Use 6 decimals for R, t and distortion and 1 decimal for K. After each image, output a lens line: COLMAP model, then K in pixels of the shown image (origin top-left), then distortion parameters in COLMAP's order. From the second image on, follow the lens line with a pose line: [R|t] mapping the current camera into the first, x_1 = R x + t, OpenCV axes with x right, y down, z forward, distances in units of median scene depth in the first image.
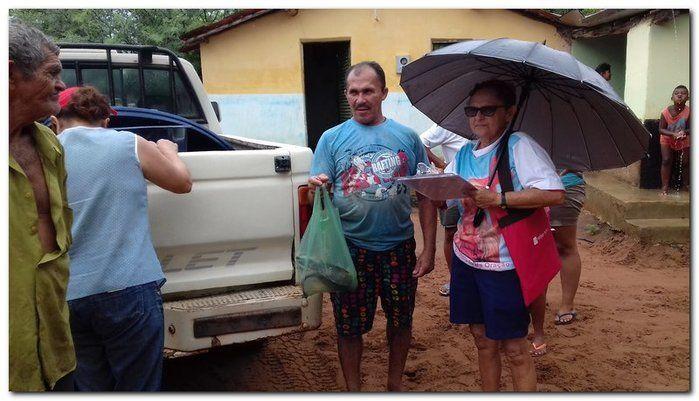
lens RADIAL K [[539.8, 0, 349.5], [0, 539.8, 200.5], [0, 0, 1]] dist [-0.117825, 0.001308]
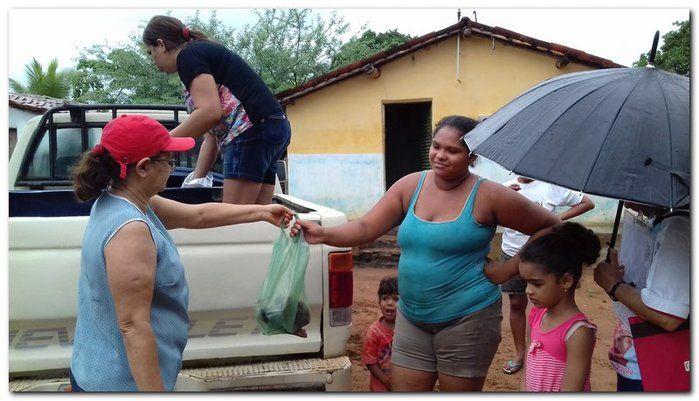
lens RADIAL K [[539.8, 0, 349.5], [0, 539.8, 200.5], [0, 0, 1]] dist [-0.117825, 0.001308]
pose [[0.988500, 0.008374, -0.150988, 0.080776], [-0.024830, 0.993902, -0.107438, -0.015024], [0.149168, 0.109952, 0.982680, 0.070654]]
